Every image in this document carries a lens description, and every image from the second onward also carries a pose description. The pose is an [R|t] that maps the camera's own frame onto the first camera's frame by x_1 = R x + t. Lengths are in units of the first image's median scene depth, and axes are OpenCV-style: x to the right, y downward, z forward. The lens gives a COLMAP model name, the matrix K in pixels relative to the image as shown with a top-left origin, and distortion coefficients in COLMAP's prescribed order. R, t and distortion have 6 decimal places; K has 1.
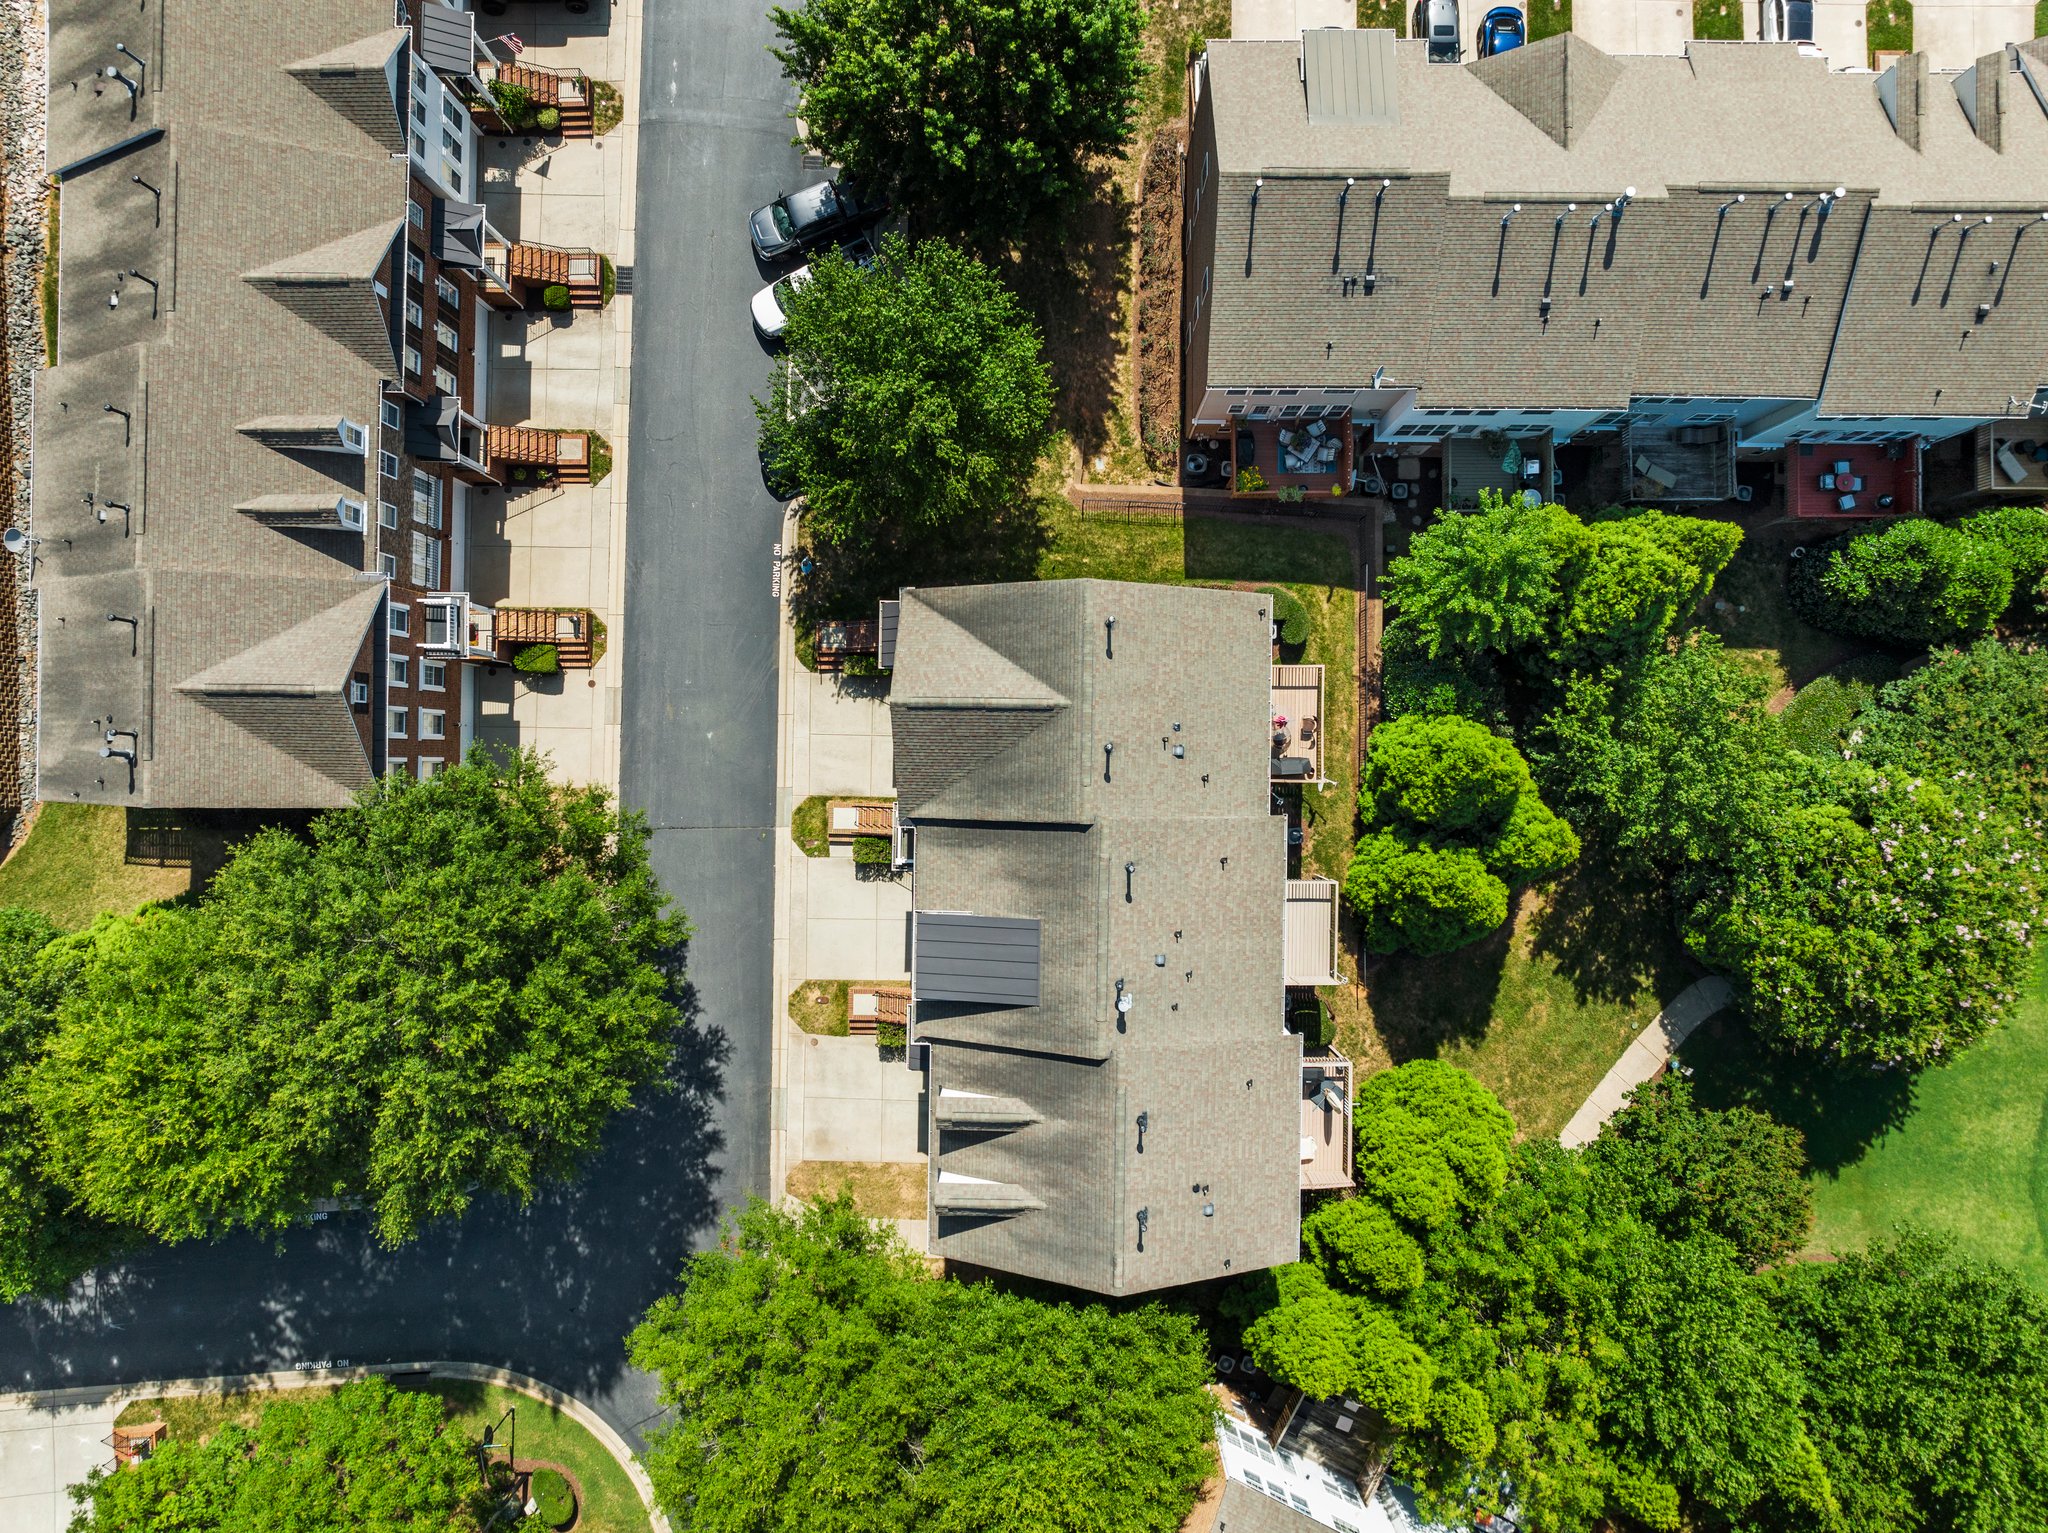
lens RADIAL K [[1457.8, 0, 1024.0], [0, 1457.8, 766.5], [0, 0, 1]] dist [-0.035000, -0.003746]
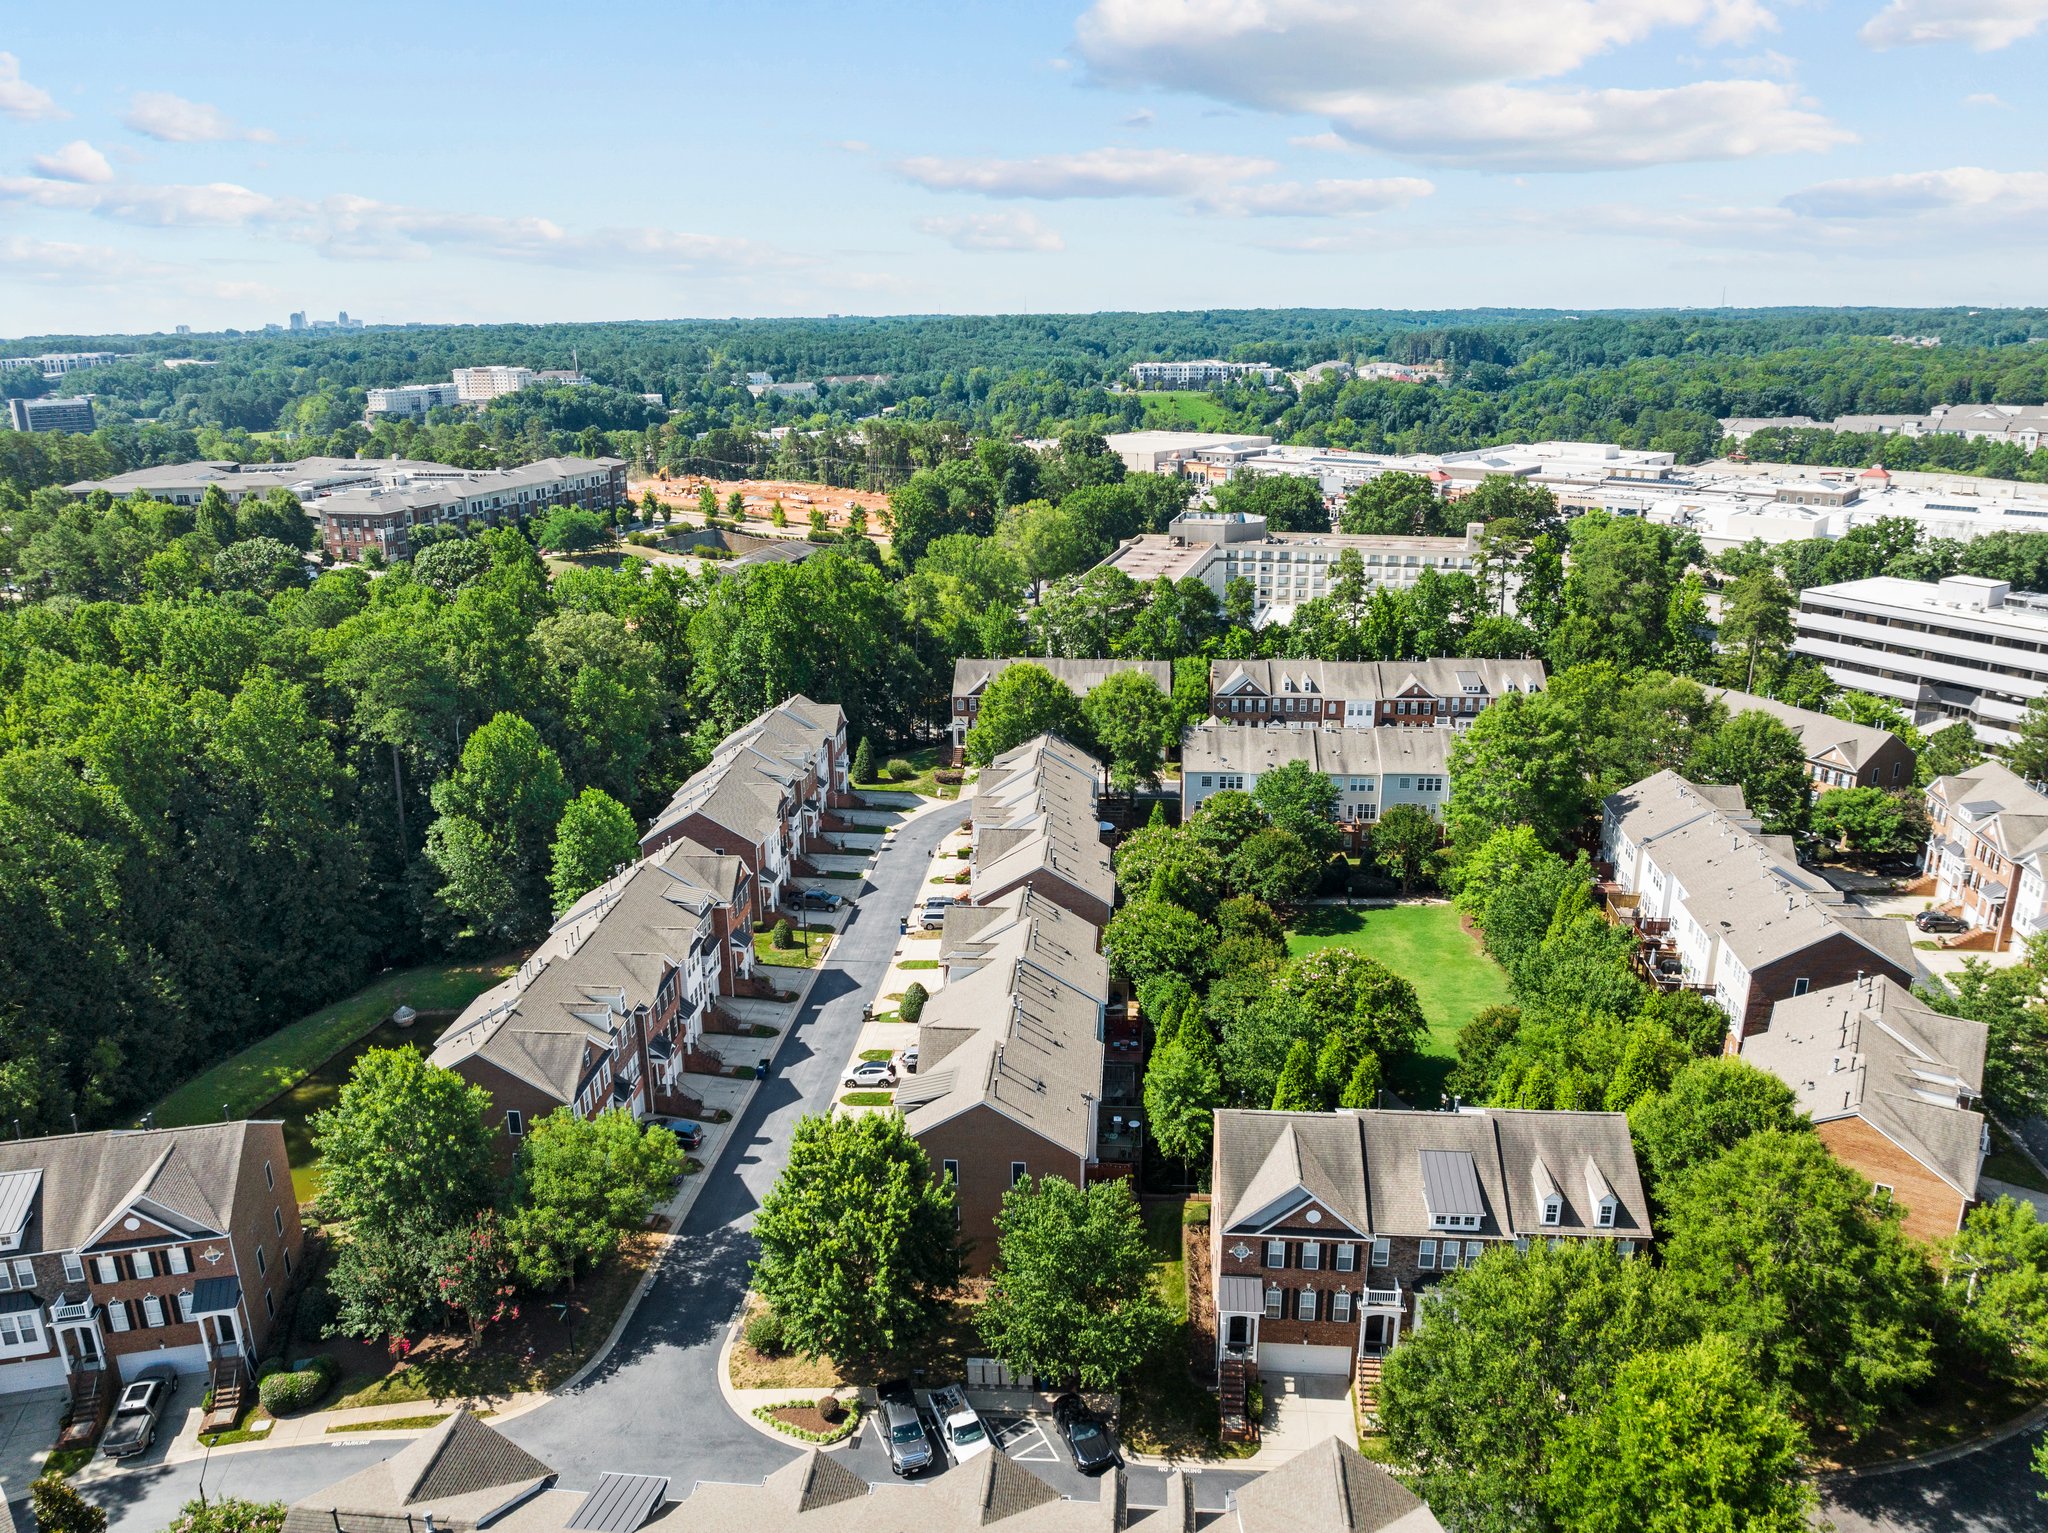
lens RADIAL K [[1457.8, 0, 1024.0], [0, 1457.8, 766.5], [0, 0, 1]] dist [-0.035000, -0.003746]
pose [[0.065876, -0.284691, 0.956353, -1.199081], [0.997828, 0.018117, -0.063340, -0.202479], [0.000706, 0.958448, 0.285266, 0.070539]]
